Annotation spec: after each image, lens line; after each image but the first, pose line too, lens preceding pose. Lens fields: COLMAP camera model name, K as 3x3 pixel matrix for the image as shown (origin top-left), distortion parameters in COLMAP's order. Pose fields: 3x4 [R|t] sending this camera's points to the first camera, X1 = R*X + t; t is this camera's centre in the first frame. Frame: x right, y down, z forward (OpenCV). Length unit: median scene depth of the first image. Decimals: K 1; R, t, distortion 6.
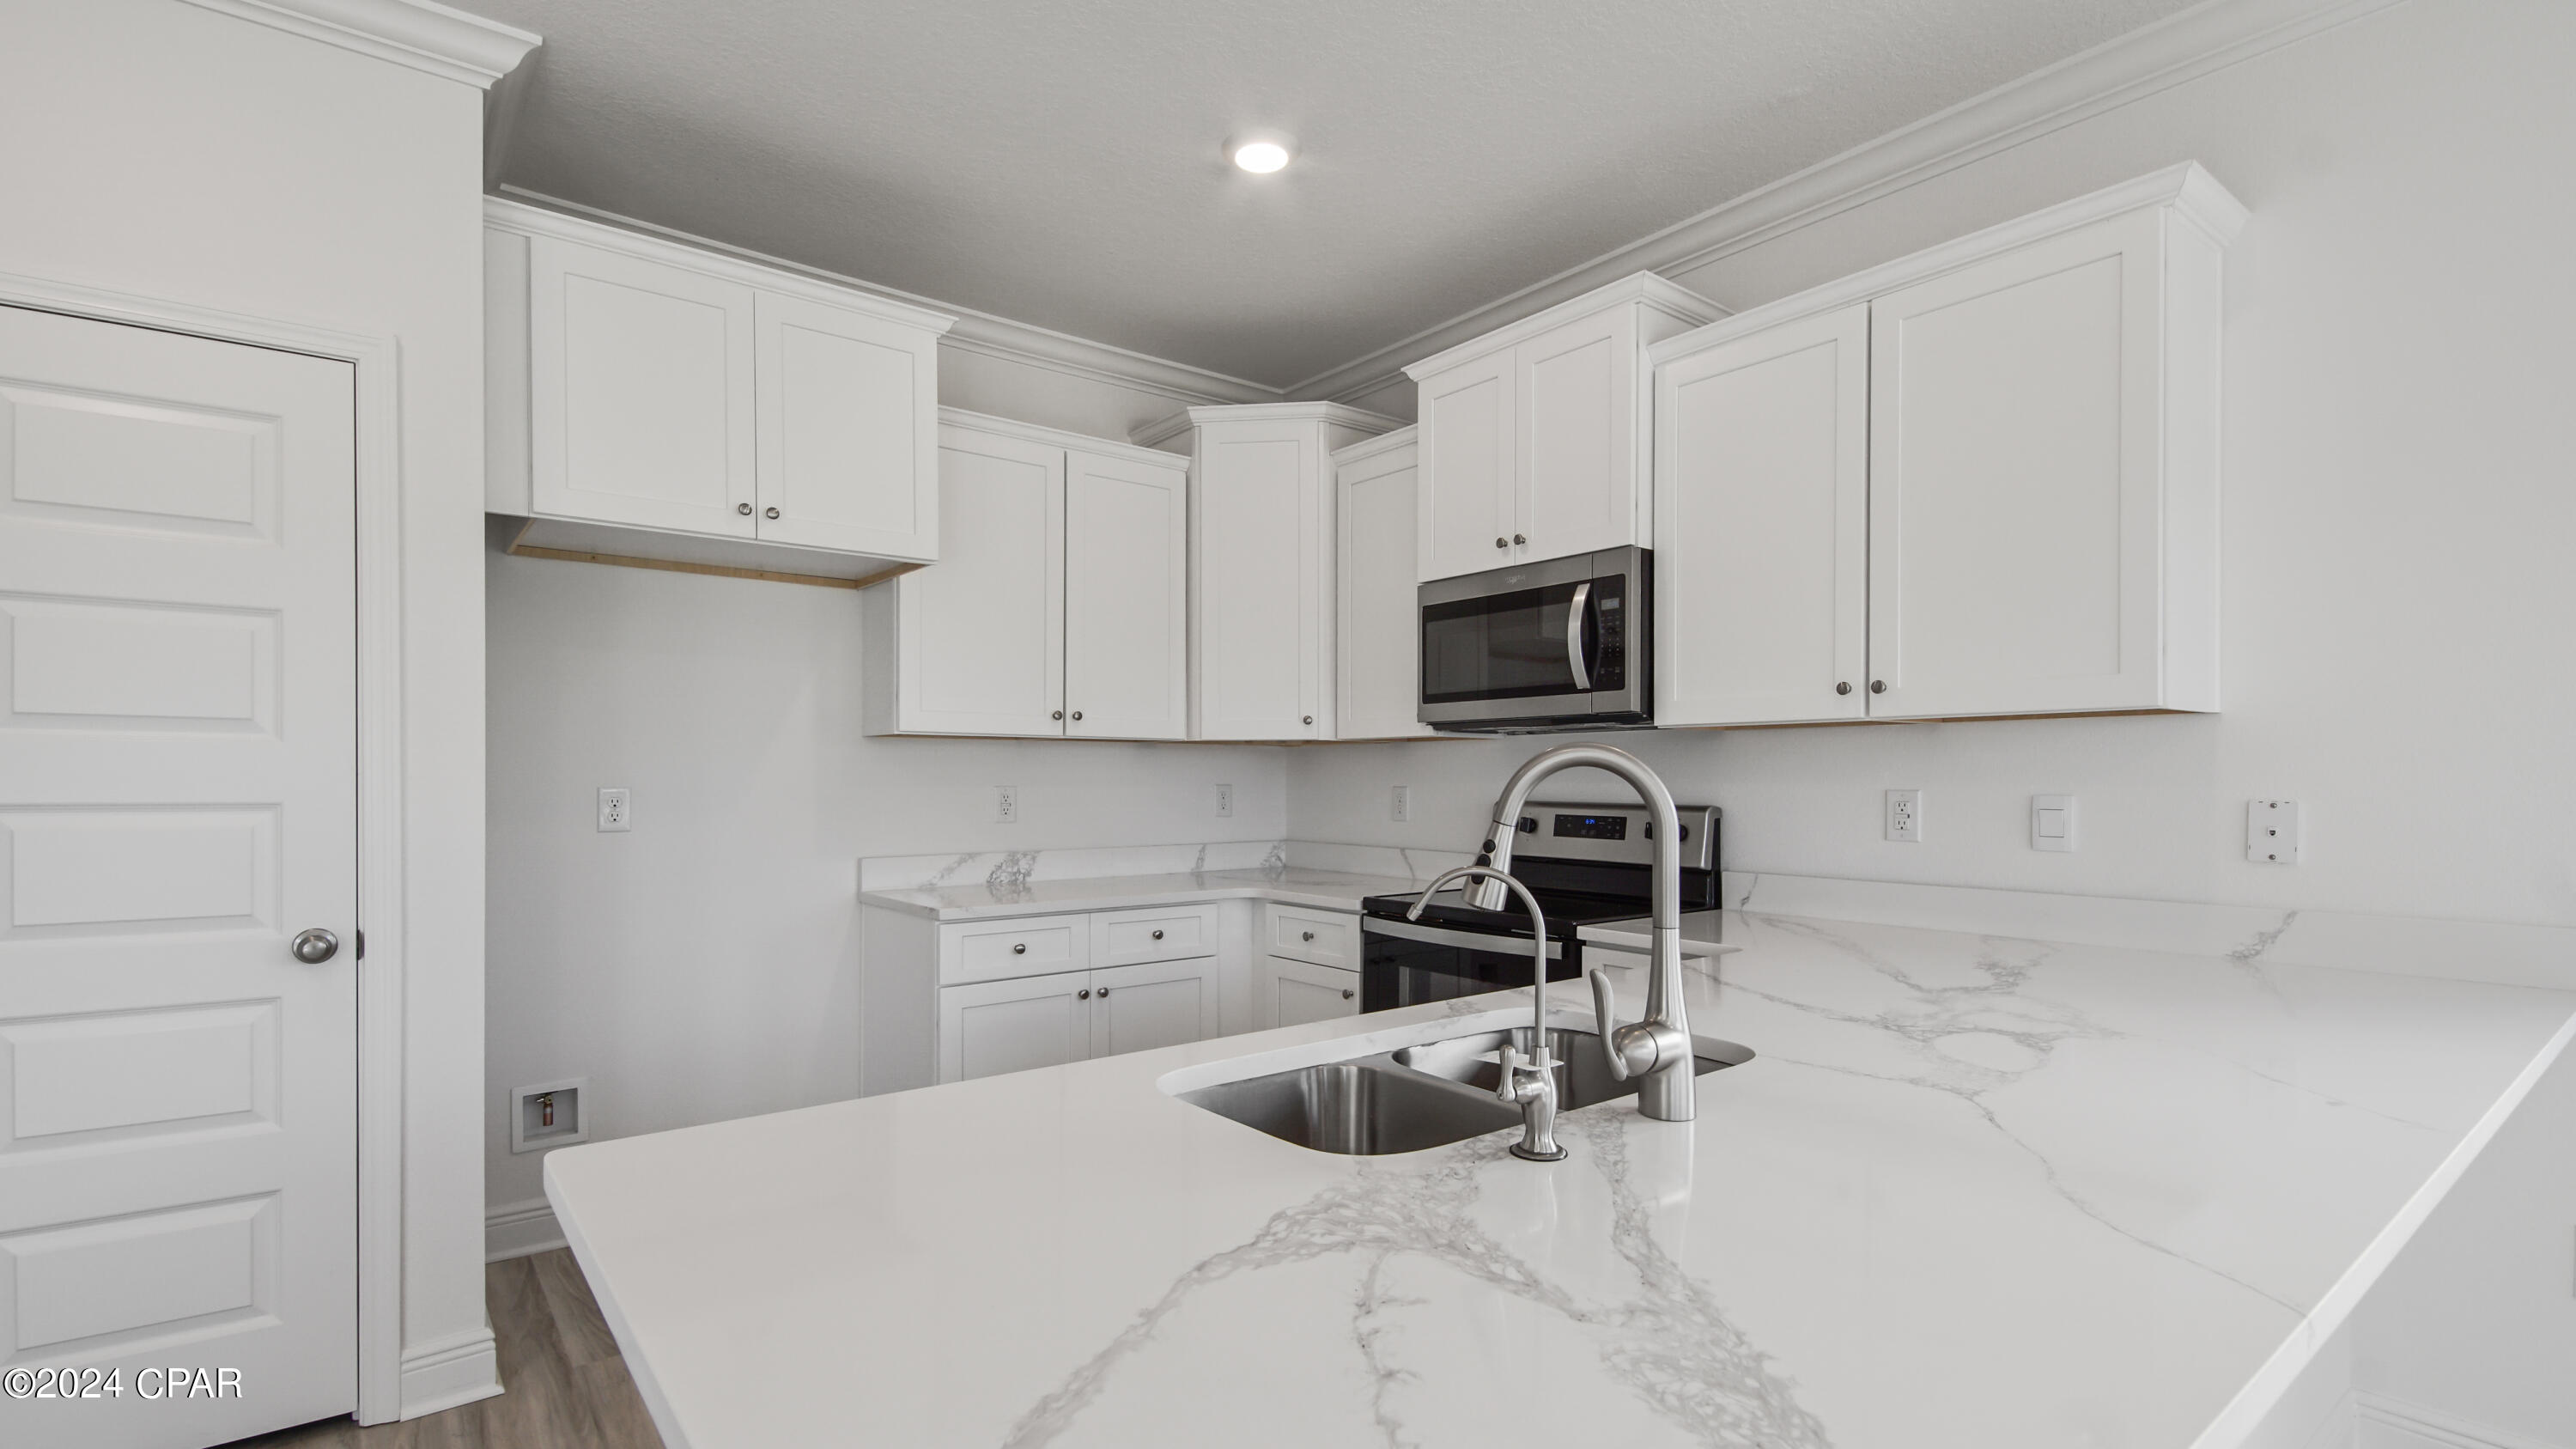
lens RADIAL K [[1144.9, 0, 1279.1], [0, 1144.9, 756.0], [0, 0, 1]] dist [0.002123, 0.000067]
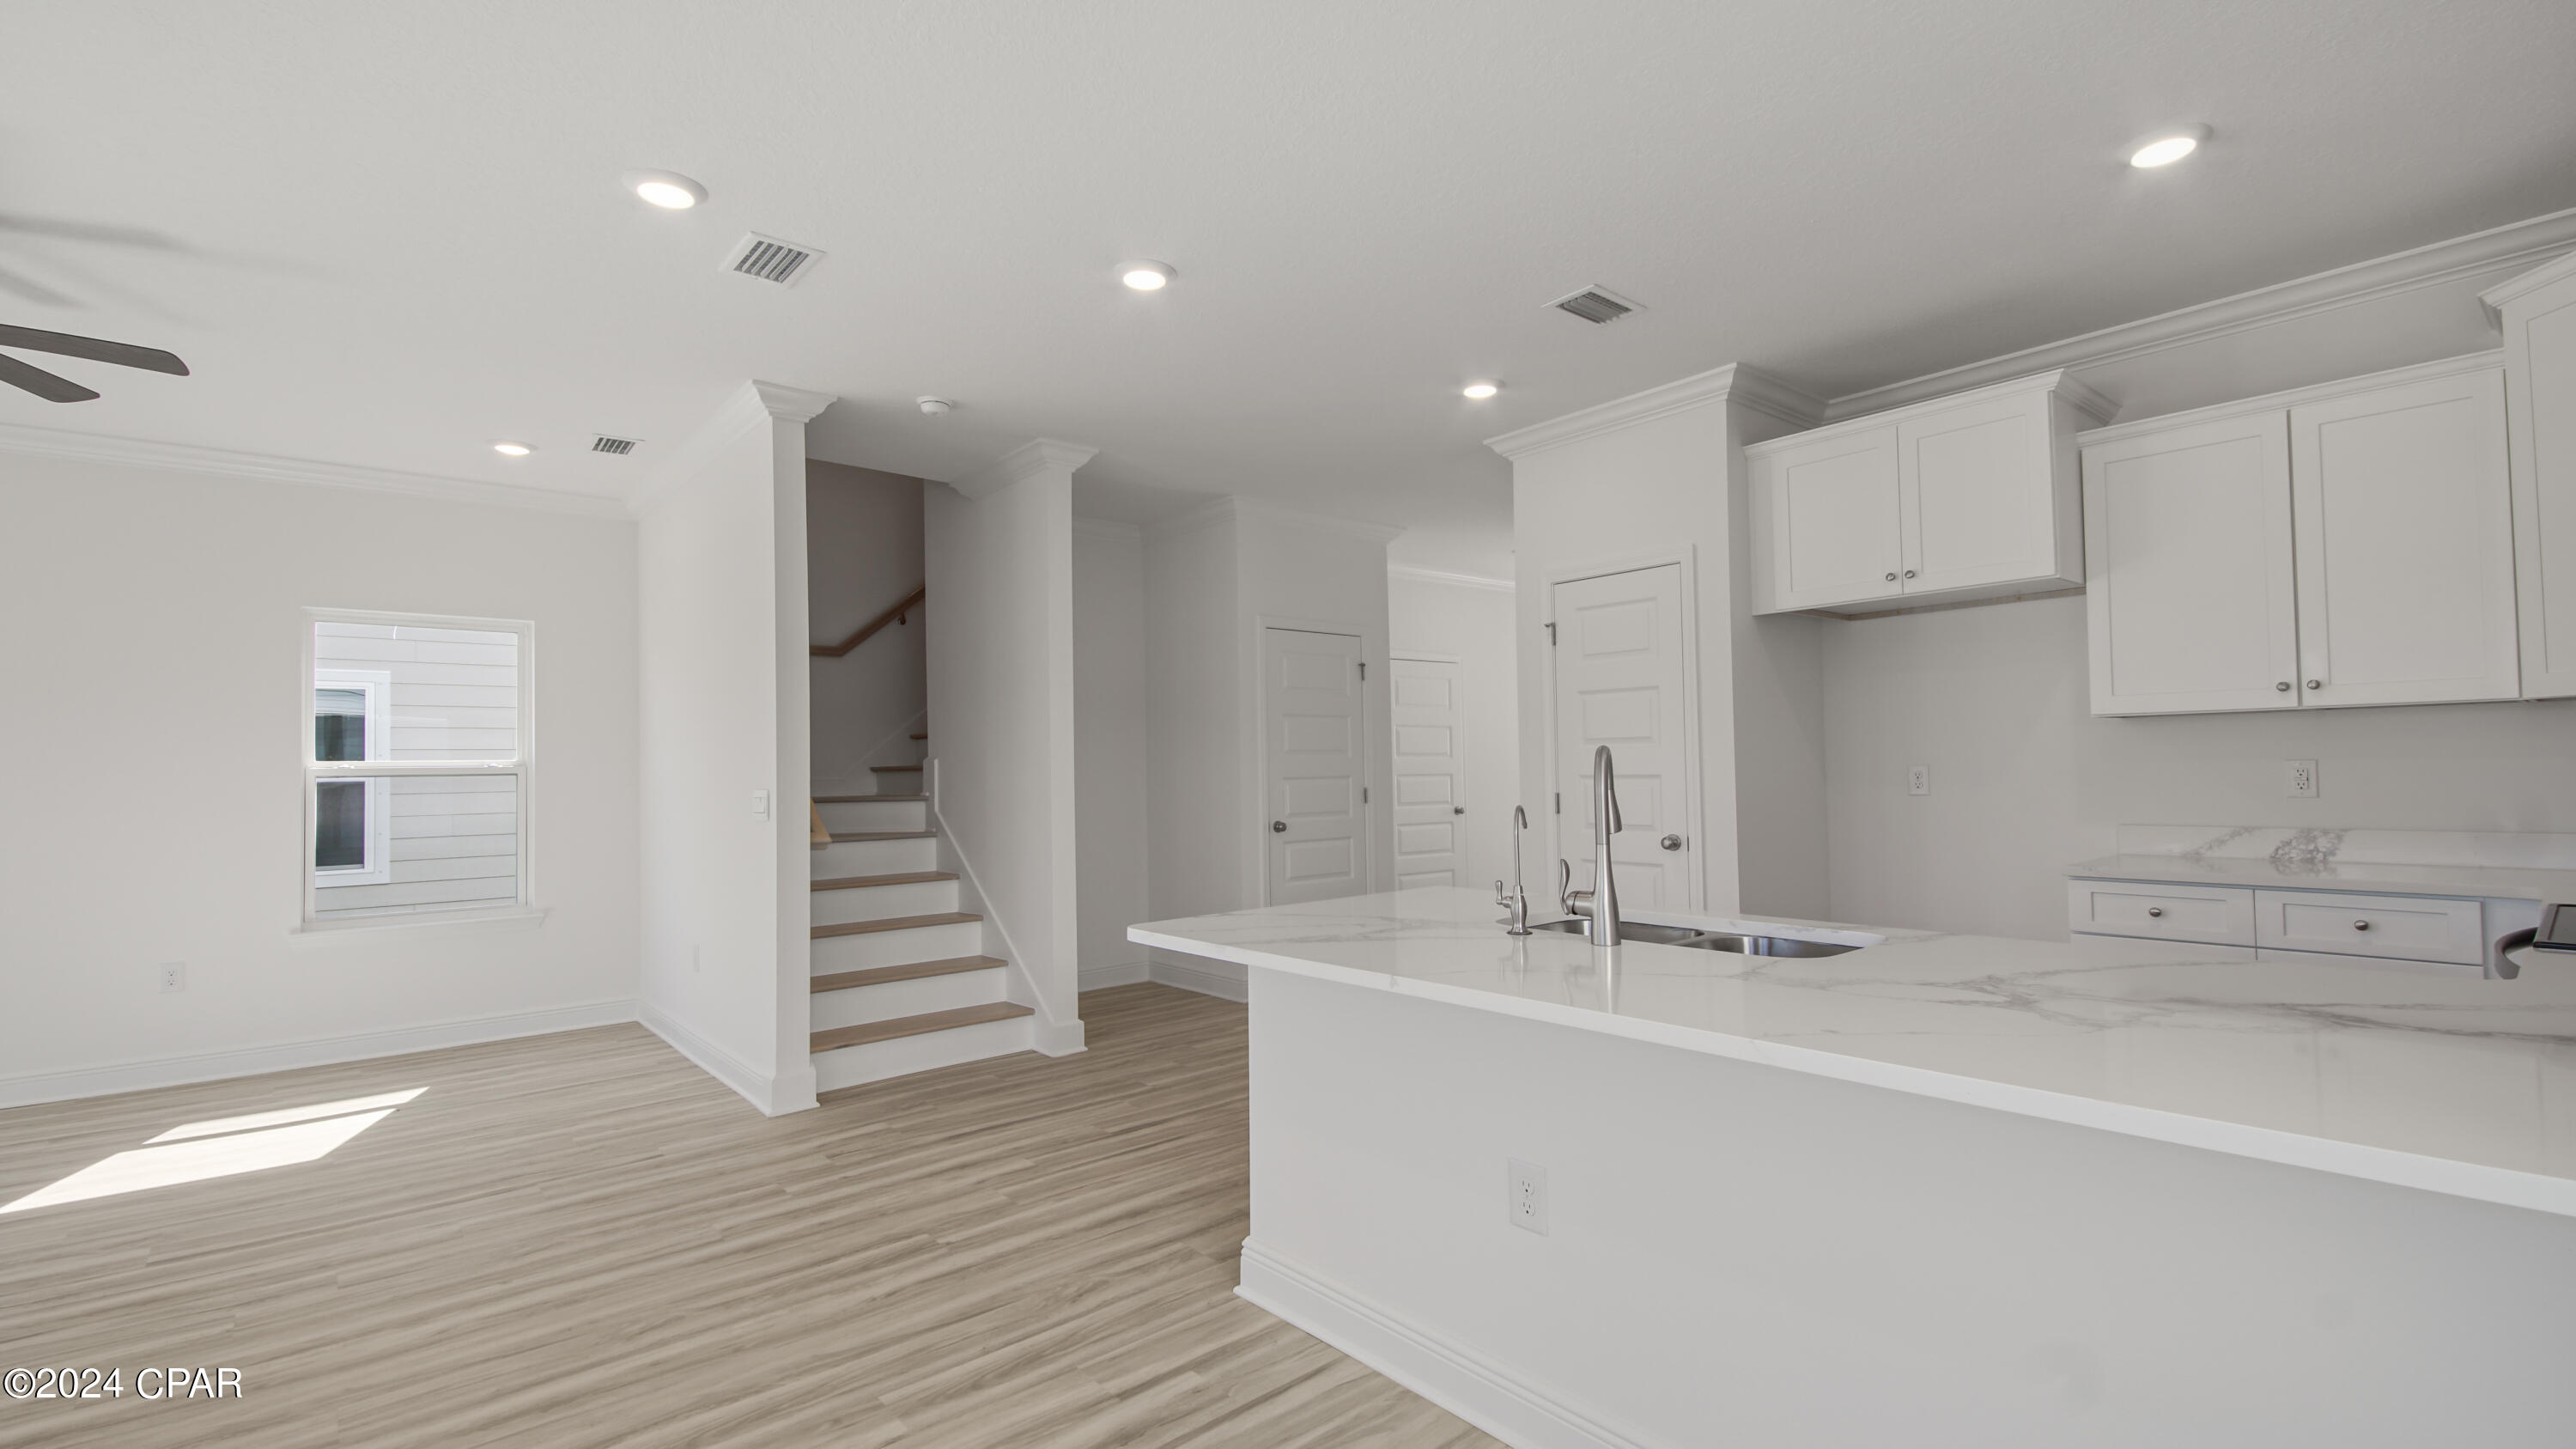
lens RADIAL K [[1144.9, 0, 1279.1], [0, 1144.9, 756.0], [0, 0, 1]] dist [0.002123, 0.000067]
pose [[0.023268, -0.015785, -0.999605, 0.750141], [0.036966, 0.999205, -0.014918, 0.006034], [0.999046, -0.036605, 0.023833, 0.127722]]
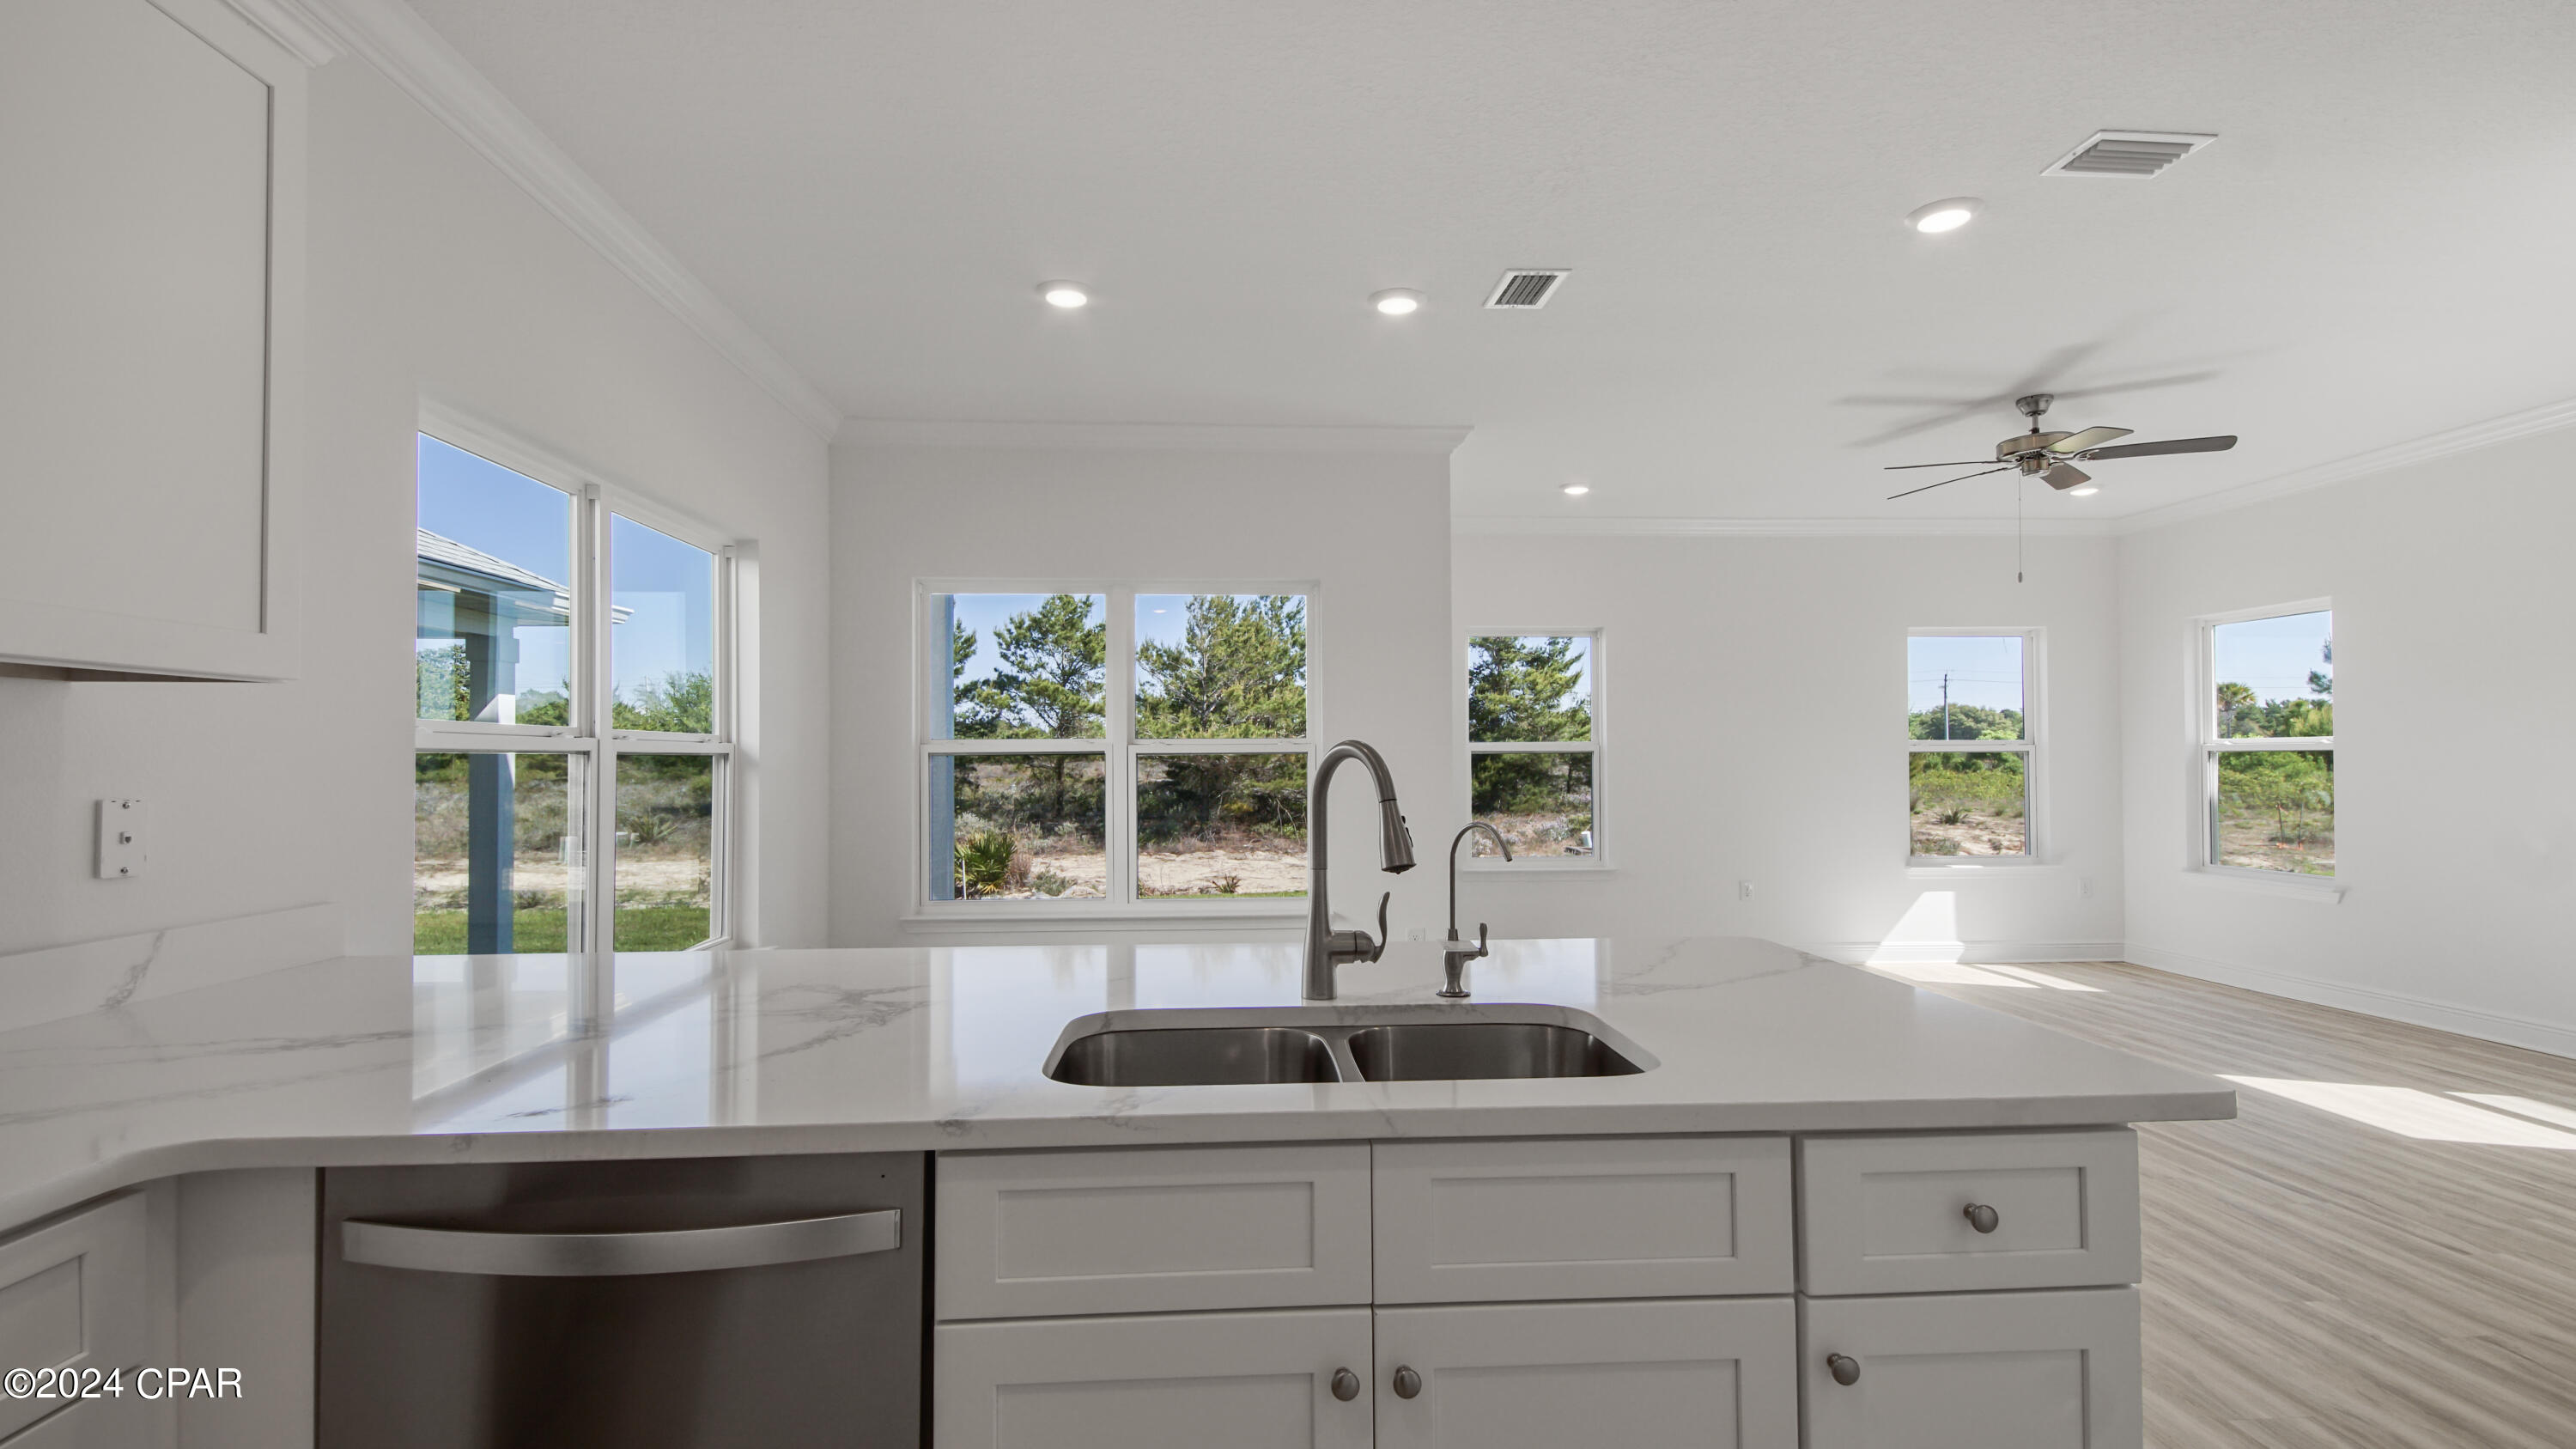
lens RADIAL K [[1199.7, 0, 1297.2], [0, 1199.7, 734.7], [0, 0, 1]] dist [0.020844, -0.000458]
pose [[-0.817470, 0.011823, 0.575850, -0.176509], [-0.007480, 0.999487, -0.031140, 0.009064], [-0.575923, -0.029763, -0.816962, 0.760152]]
